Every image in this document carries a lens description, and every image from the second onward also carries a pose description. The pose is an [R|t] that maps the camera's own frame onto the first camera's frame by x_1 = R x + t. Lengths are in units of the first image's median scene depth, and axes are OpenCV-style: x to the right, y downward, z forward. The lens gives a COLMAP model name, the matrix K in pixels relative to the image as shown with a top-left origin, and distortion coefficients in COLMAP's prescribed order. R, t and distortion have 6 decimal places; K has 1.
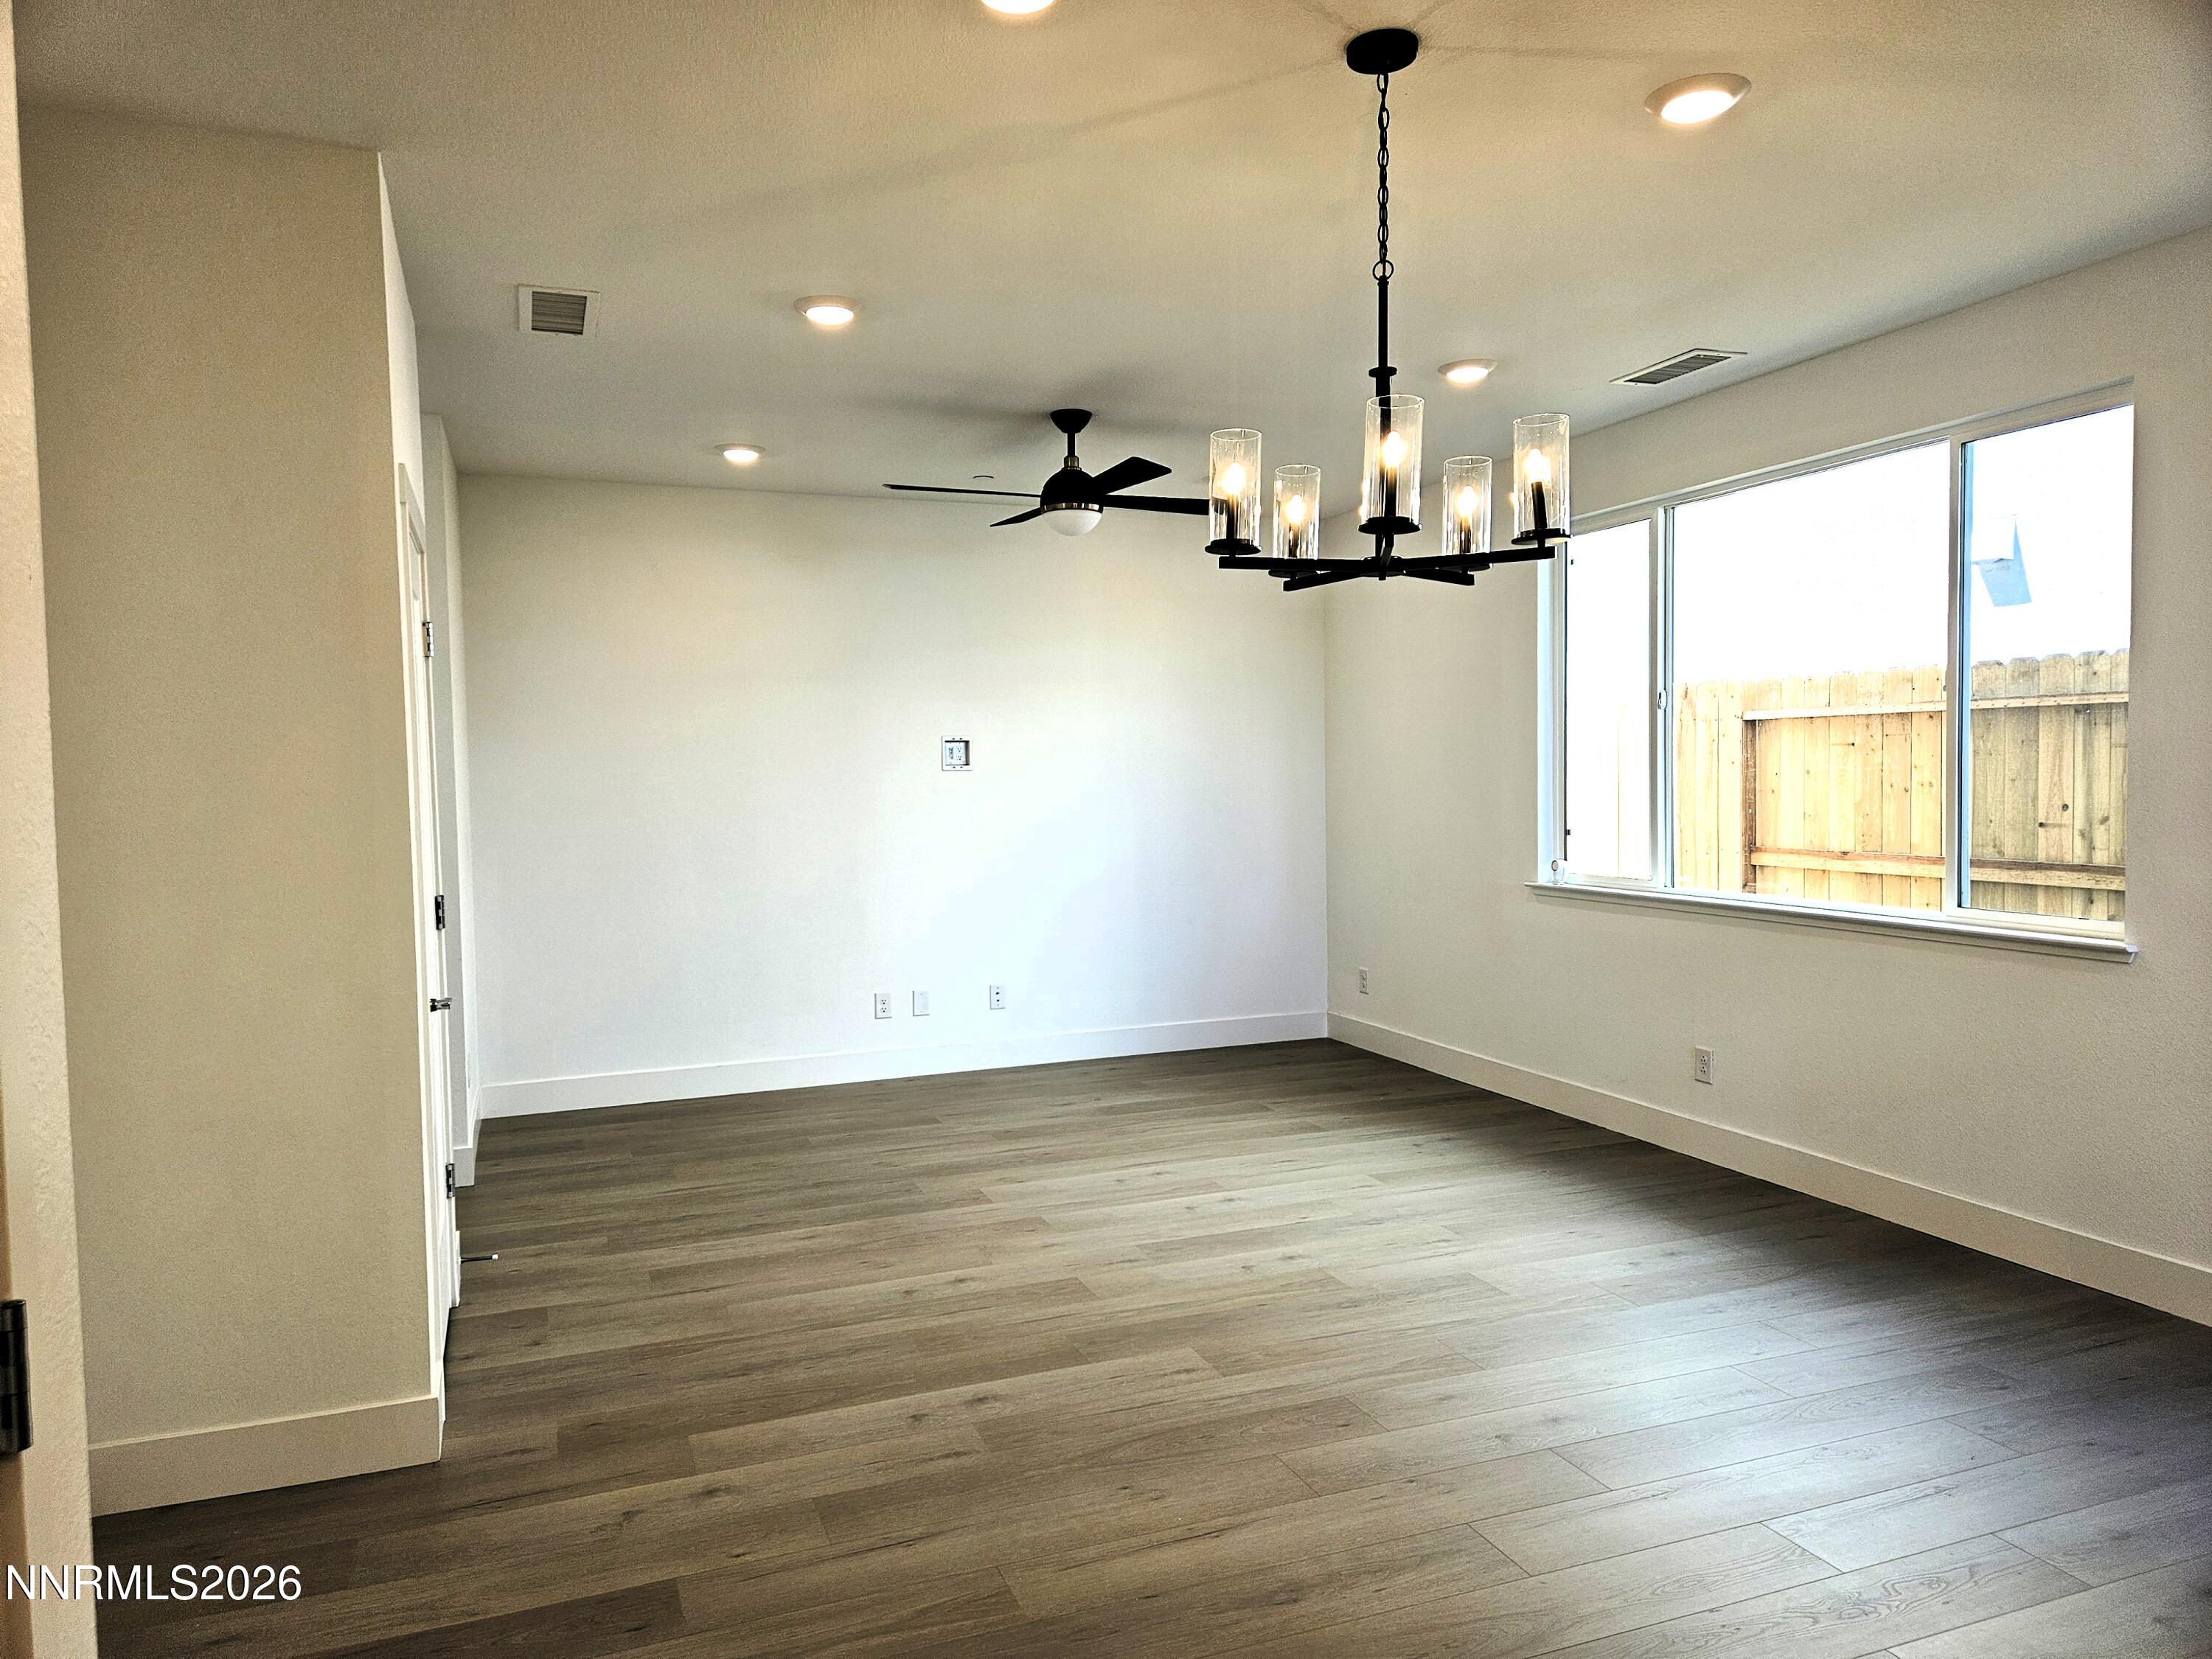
lens RADIAL K [[1494.6, 0, 1036.5], [0, 1494.6, 843.7], [0, 0, 1]] dist [0.038039, -0.016499]
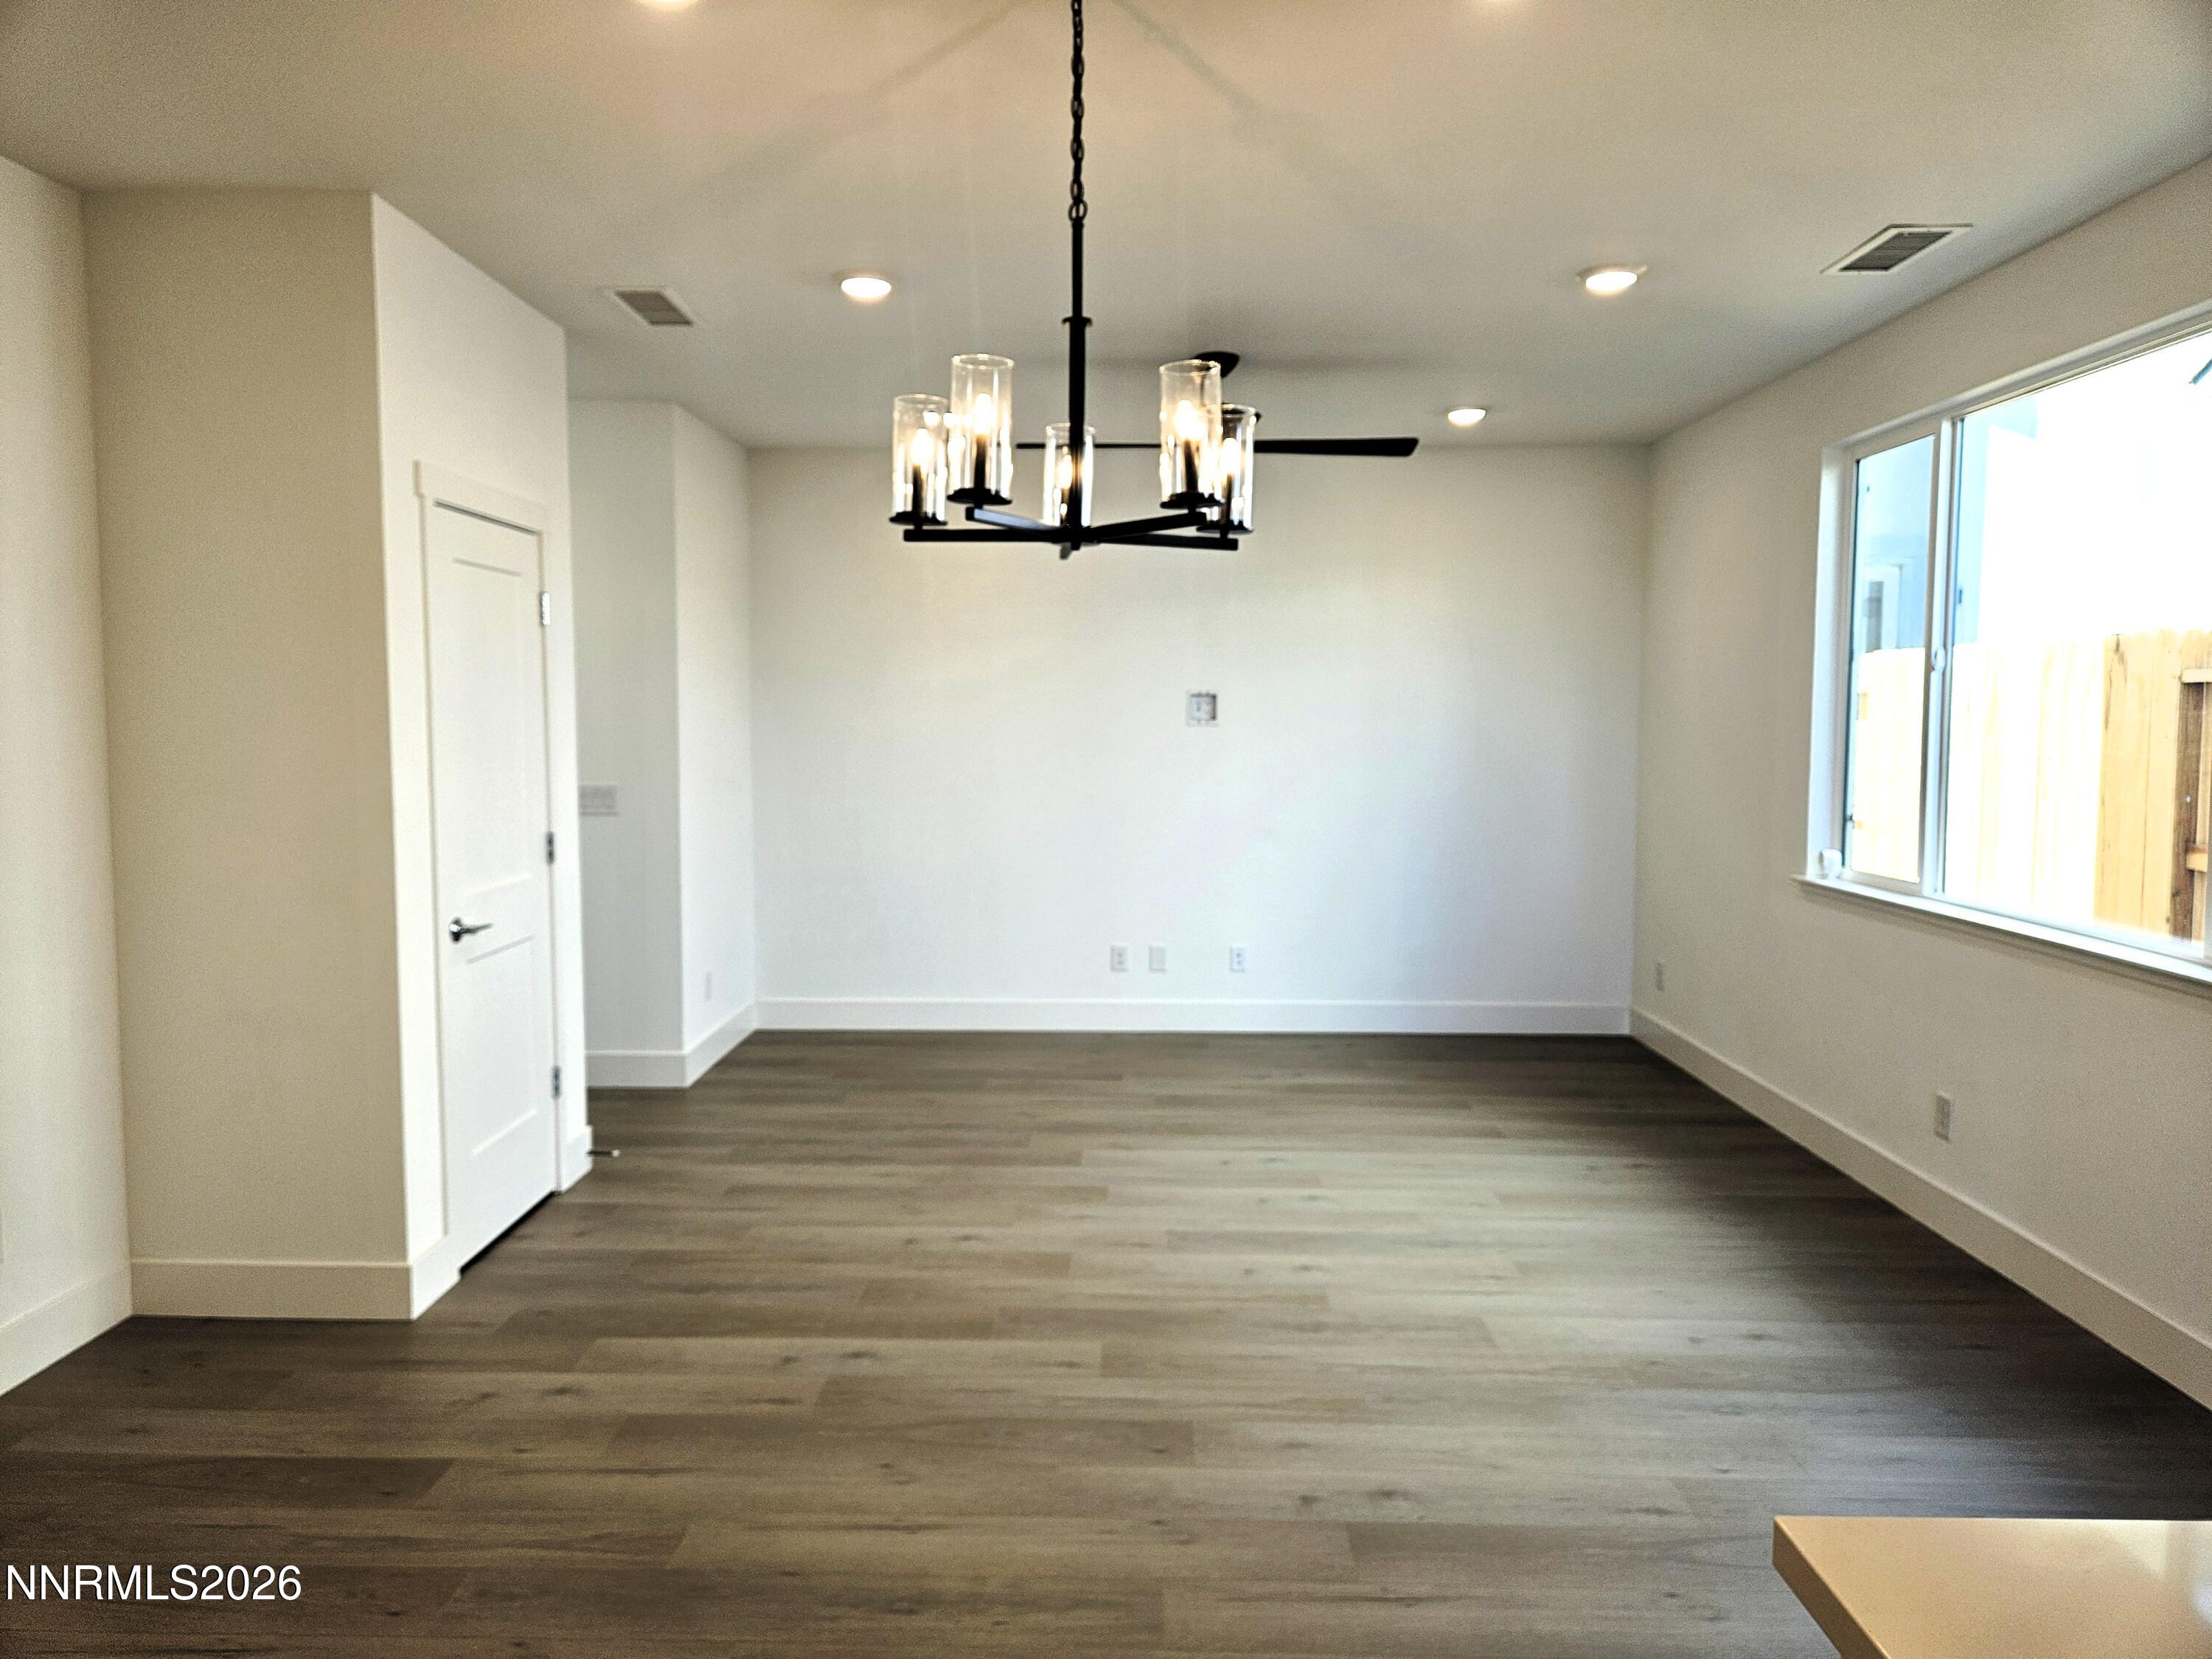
lens RADIAL K [[1494.6, 0, 1052.7], [0, 1494.6, 812.3], [0, 0, 1]] dist [0.038039, -0.016499]
pose [[0.923481, 0.044527, -0.381051, 0.382204], [-0.036537, 0.998935, 0.028180, -0.026139], [0.381900, -0.012101, 0.924124, 0.093575]]
